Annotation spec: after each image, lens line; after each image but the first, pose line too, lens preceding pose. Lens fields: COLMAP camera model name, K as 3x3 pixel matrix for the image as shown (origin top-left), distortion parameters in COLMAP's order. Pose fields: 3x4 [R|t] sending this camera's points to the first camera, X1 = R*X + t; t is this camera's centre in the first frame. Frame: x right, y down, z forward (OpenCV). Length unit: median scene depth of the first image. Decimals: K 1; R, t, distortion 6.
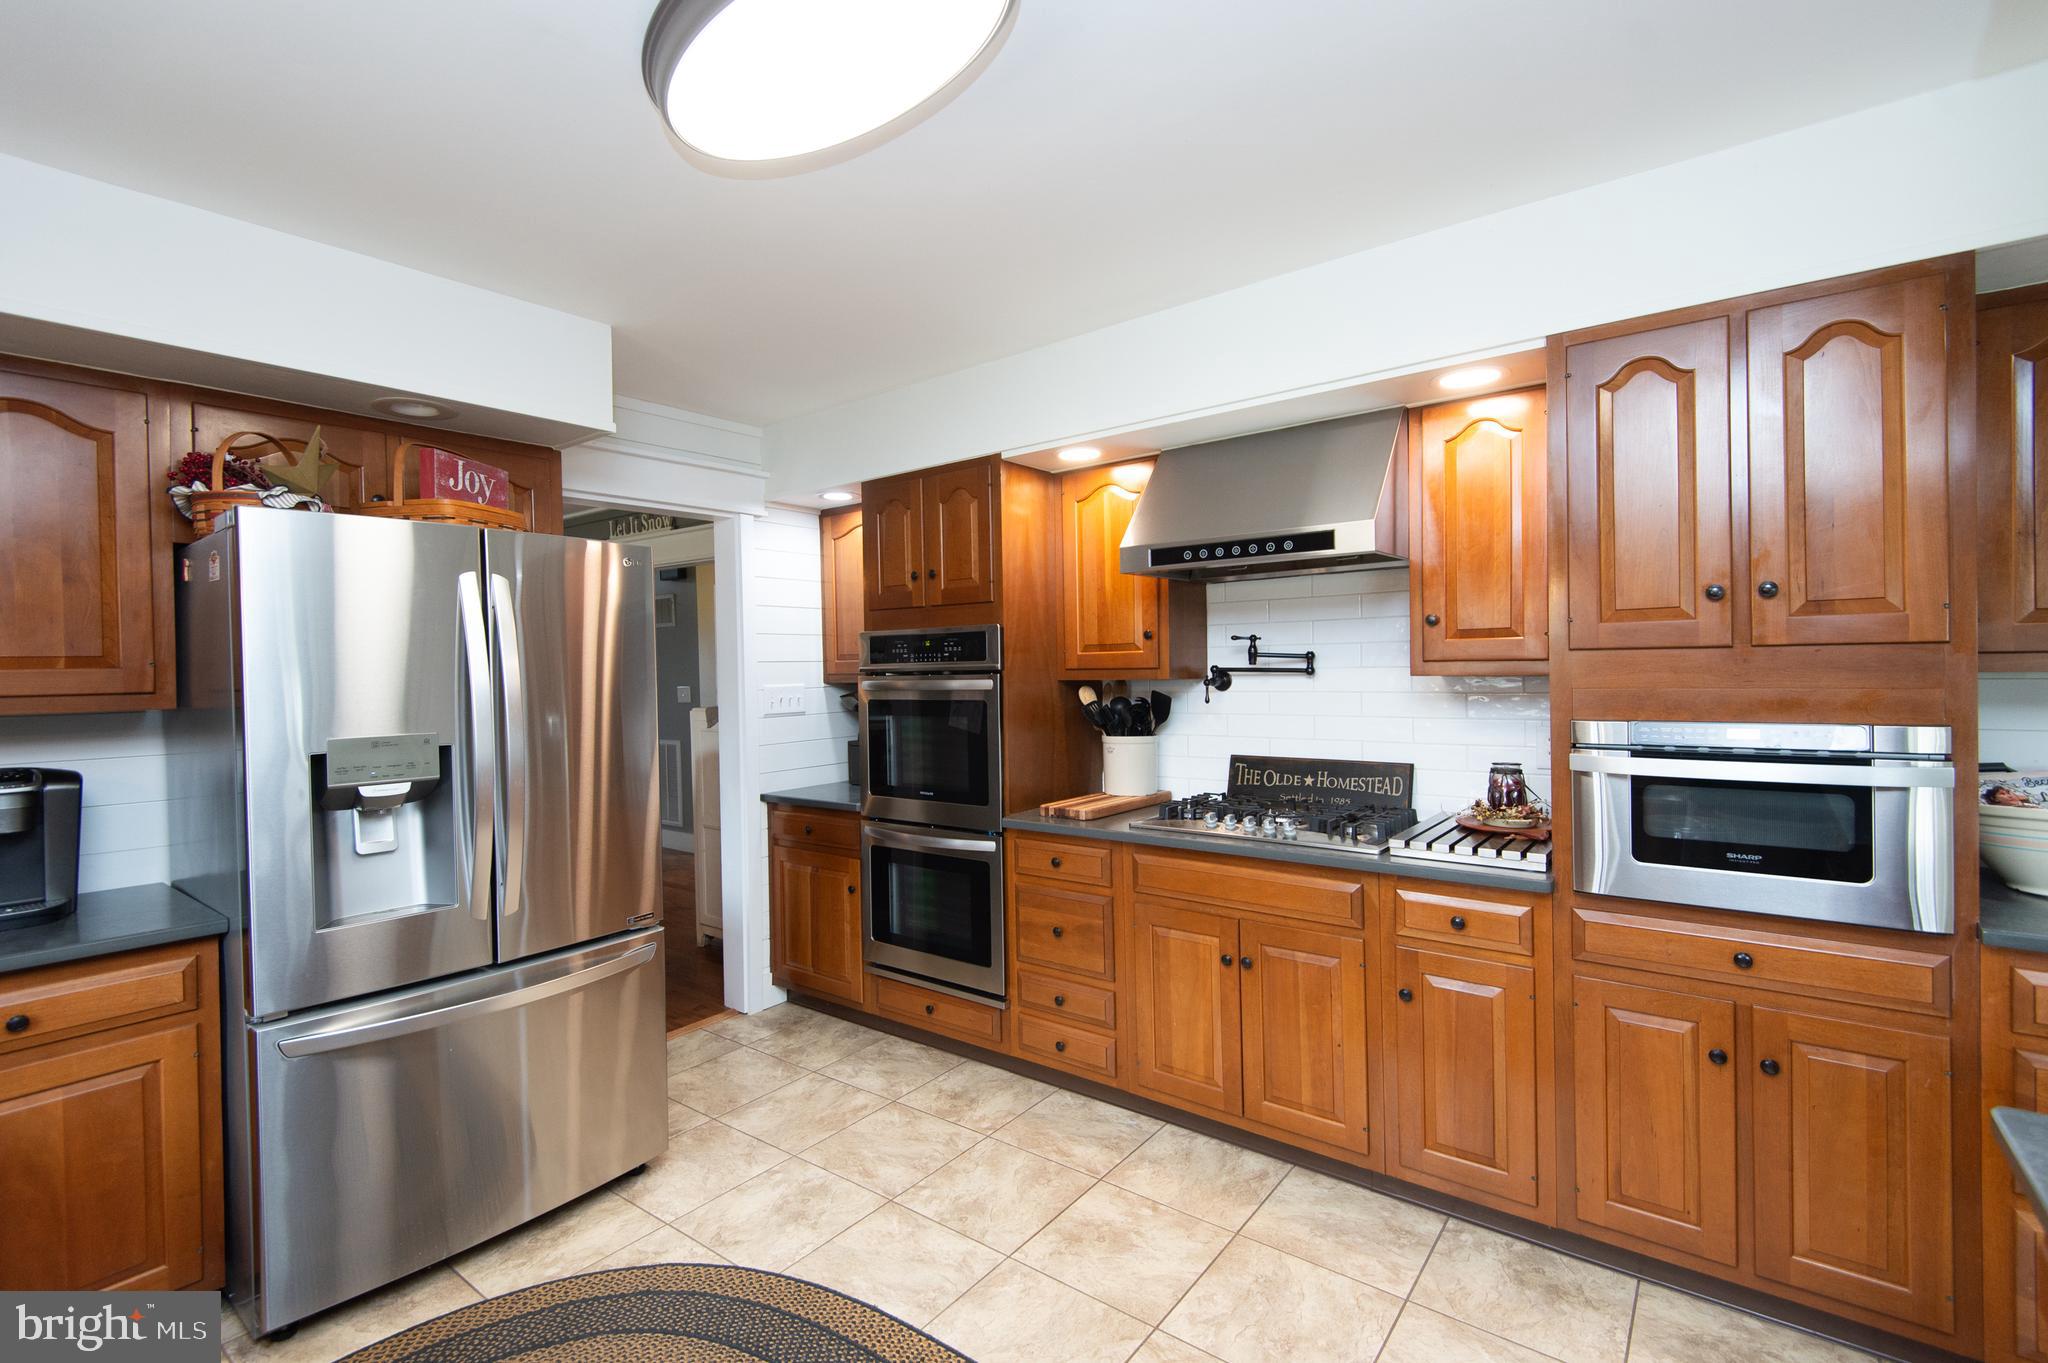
lens RADIAL K [[928.4, 0, 1025.8], [0, 928.4, 677.1], [0, 0, 1]] dist [0.030022, -0.015853]
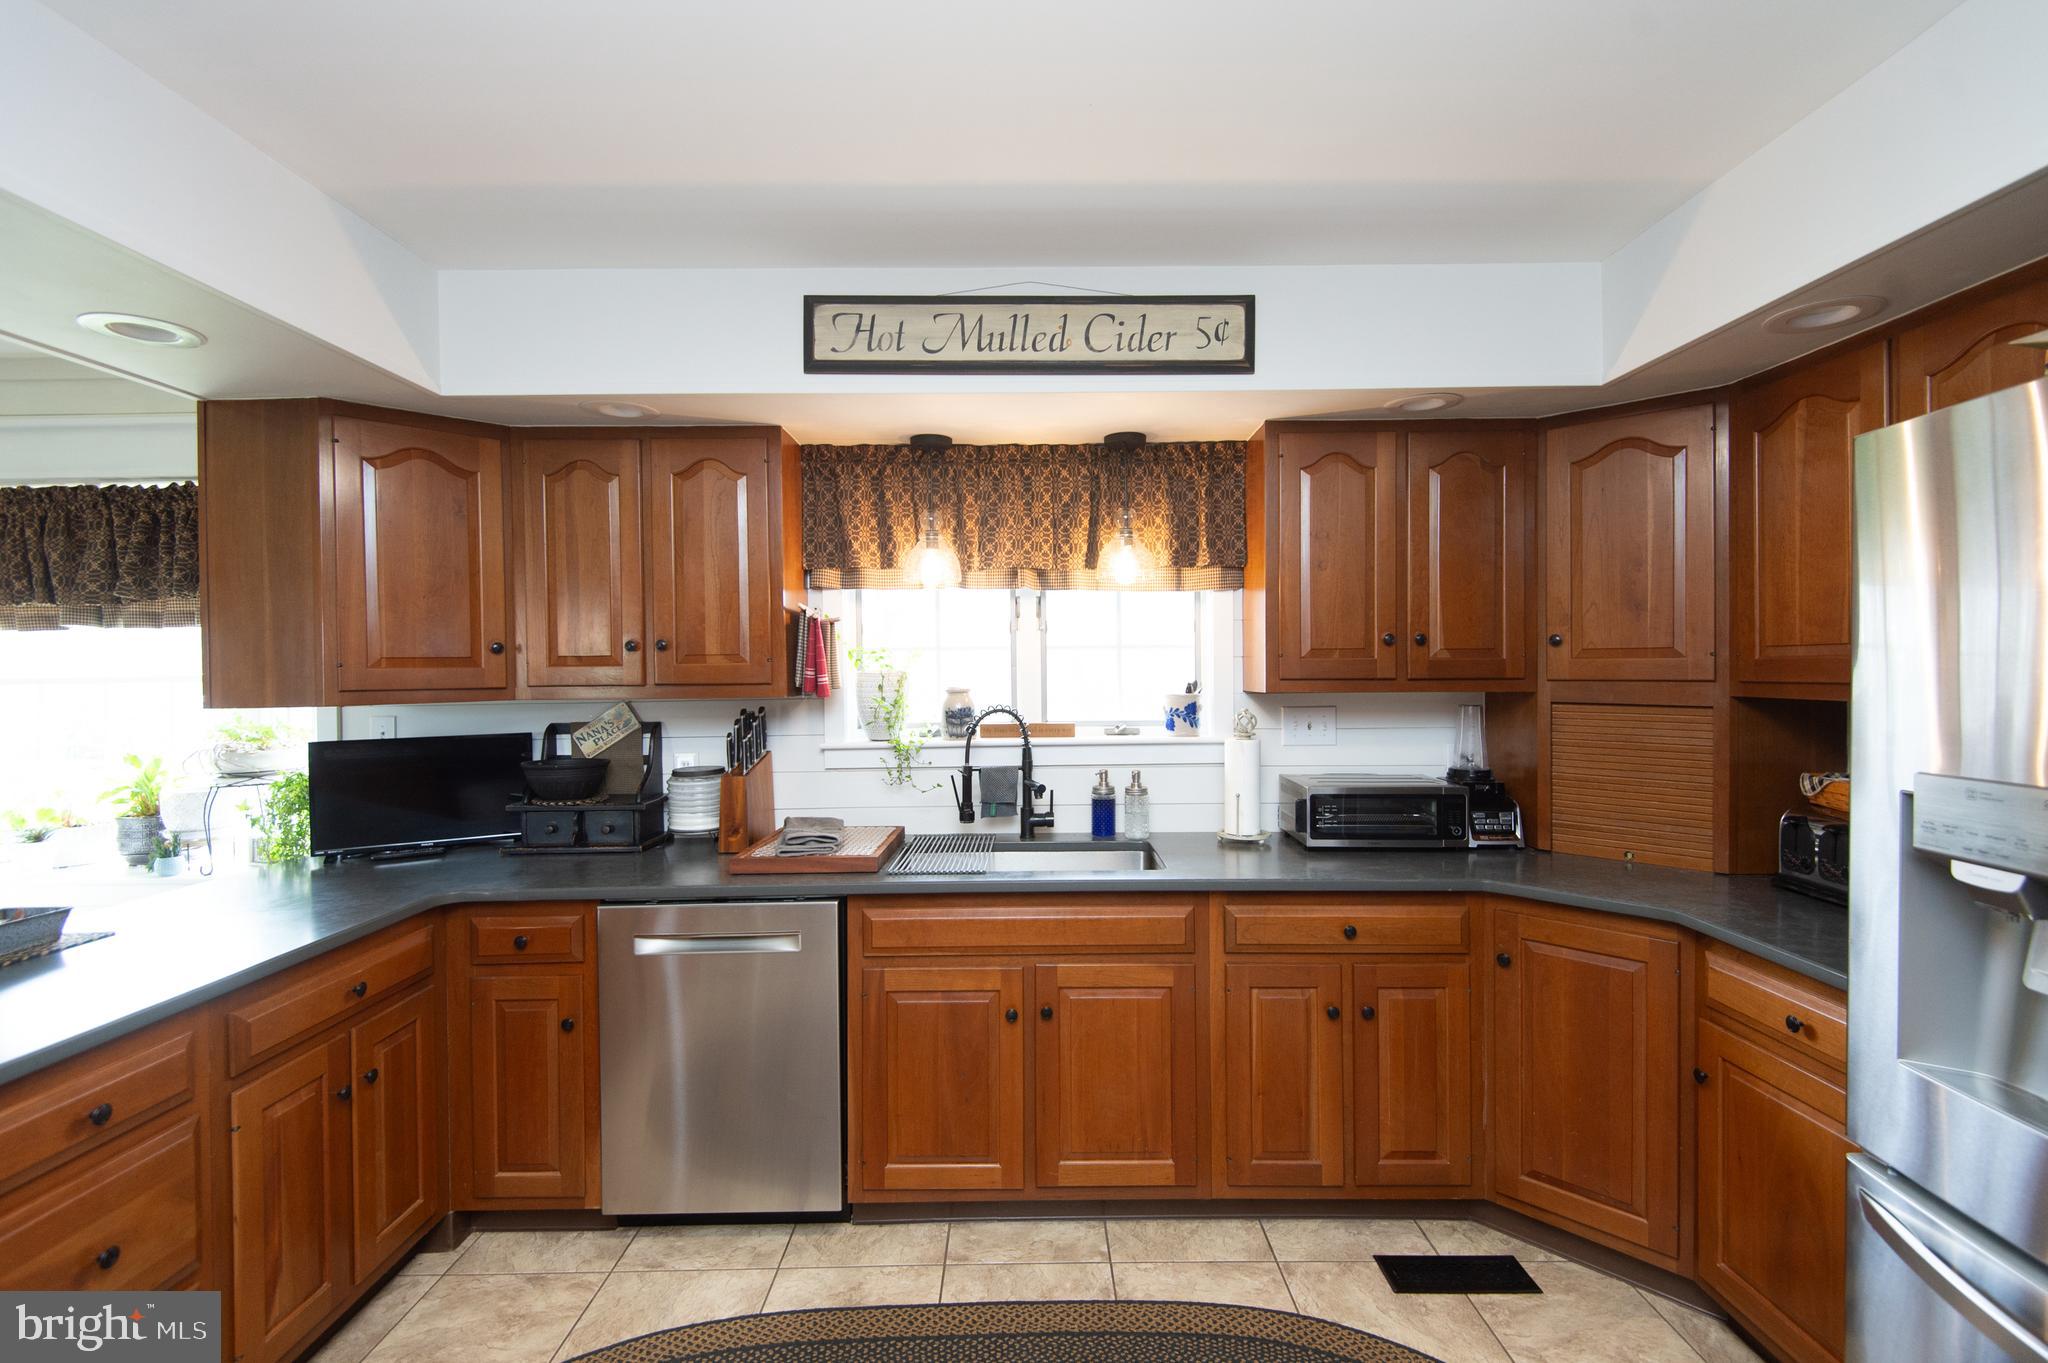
lens RADIAL K [[928.4, 0, 1034.2], [0, 928.4, 679.0], [0, 0, 1]] dist [0.030022, -0.015853]
pose [[-0.789862, 0.032653, -0.612415, 0.088771], [0.017317, 0.999371, 0.030951, -0.021174], [0.613041, 0.013842, -0.789930, 0.855953]]
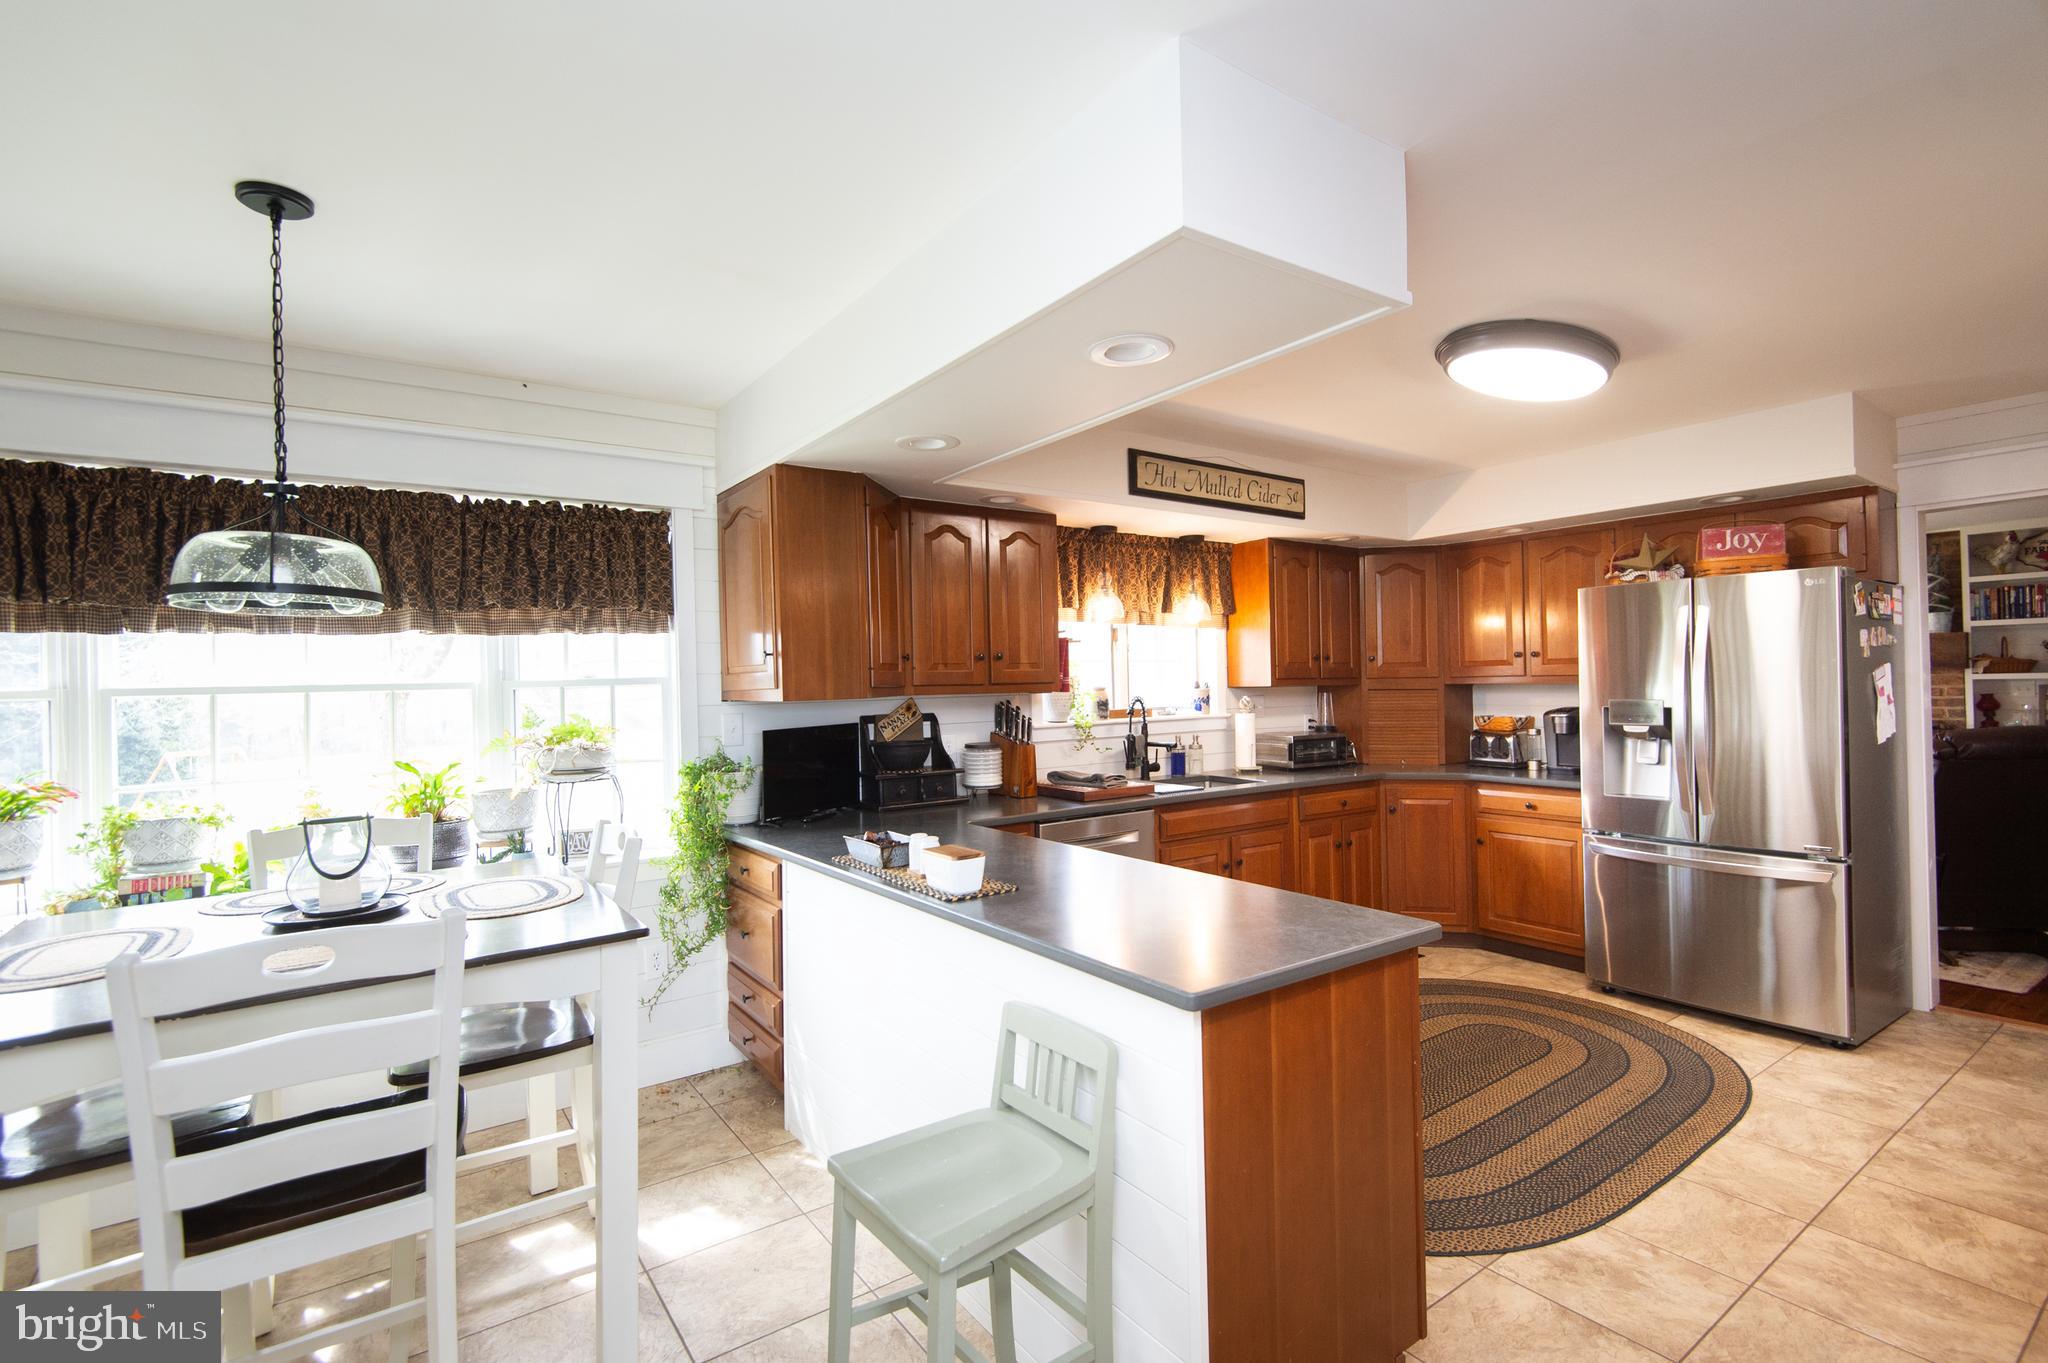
lens RADIAL K [[928.4, 0, 1026.7], [0, 928.4, 675.2], [0, 0, 1]] dist [0.030022, -0.015853]
pose [[-0.295443, 0.015250, -0.955239, 1.147325], [0.014003, 0.999834, 0.011631, -0.020172], [0.955258, -0.009940, -0.295608, 0.307173]]
